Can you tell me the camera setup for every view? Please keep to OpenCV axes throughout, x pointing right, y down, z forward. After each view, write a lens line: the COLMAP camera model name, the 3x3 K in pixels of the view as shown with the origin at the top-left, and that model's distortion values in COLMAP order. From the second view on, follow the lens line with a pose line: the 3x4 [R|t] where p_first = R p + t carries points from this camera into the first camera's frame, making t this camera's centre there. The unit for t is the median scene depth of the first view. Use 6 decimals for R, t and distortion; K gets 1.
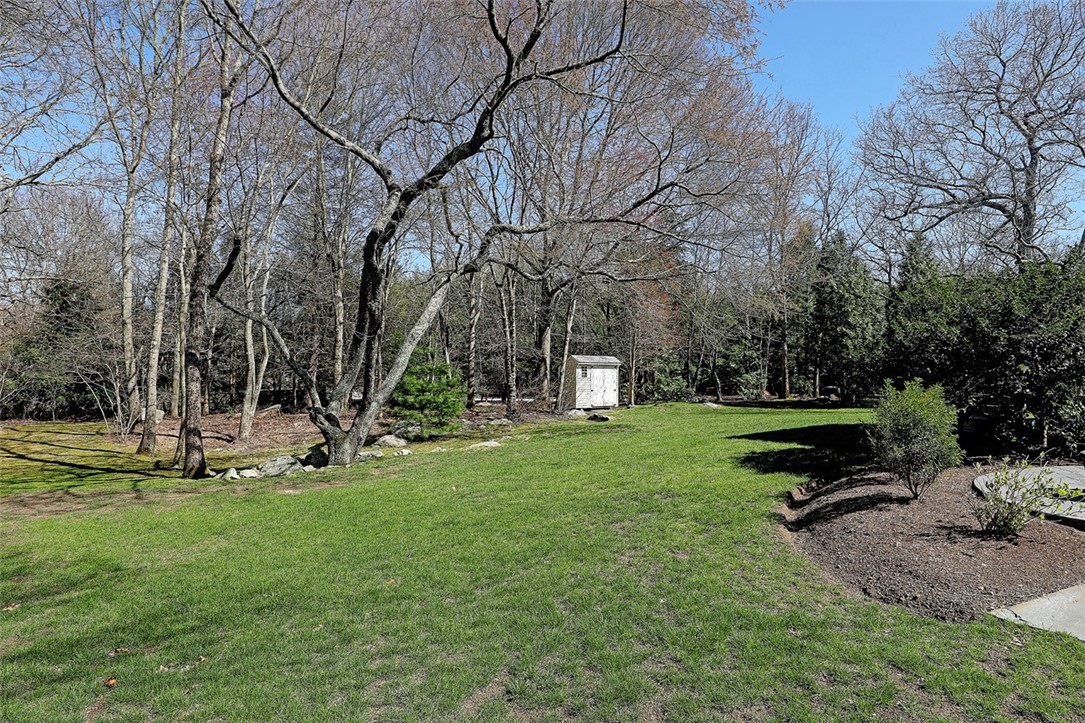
lens RADIAL K [[616.4, 0, 542.5], [0, 616.4, 362.1], [0, 0, 1]] dist [0.005134, 0.000358]
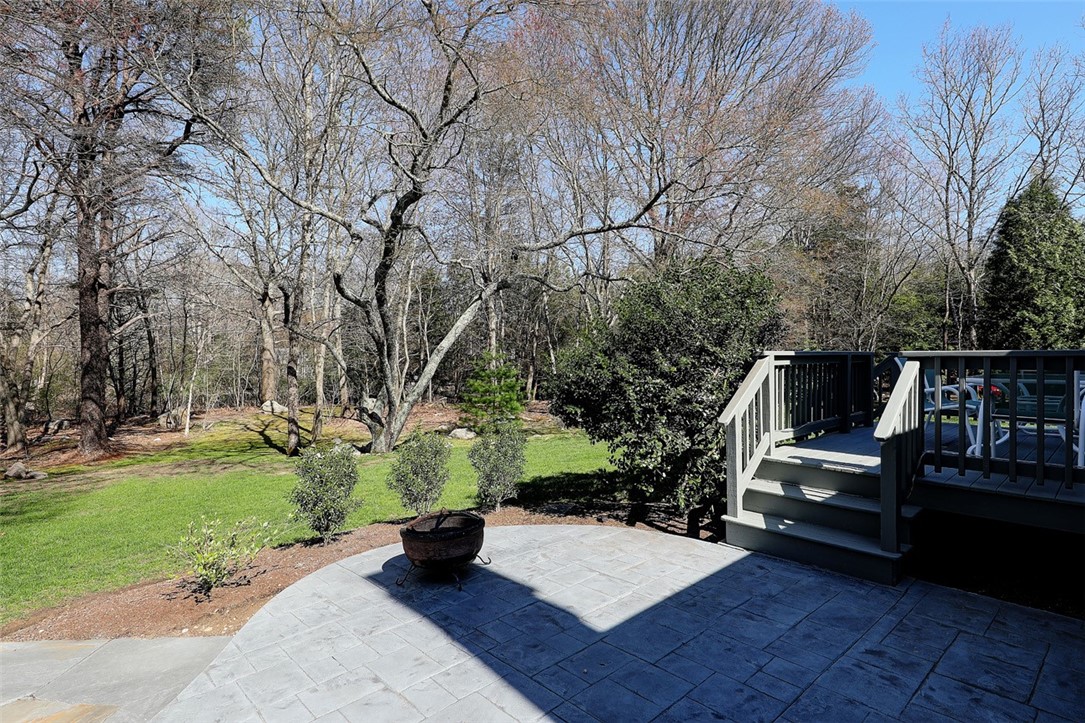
lens RADIAL K [[571.8, 0, 542.6], [0, 571.8, 365.7], [0, 0, 1]] dist [-0.001265, 0.000380]
pose [[0.872767, -0.006747, -0.488090, 0.431660], [0.022311, 0.999411, 0.026081, -0.029068], [0.487626, -0.033652, 0.872404, 0.109863]]
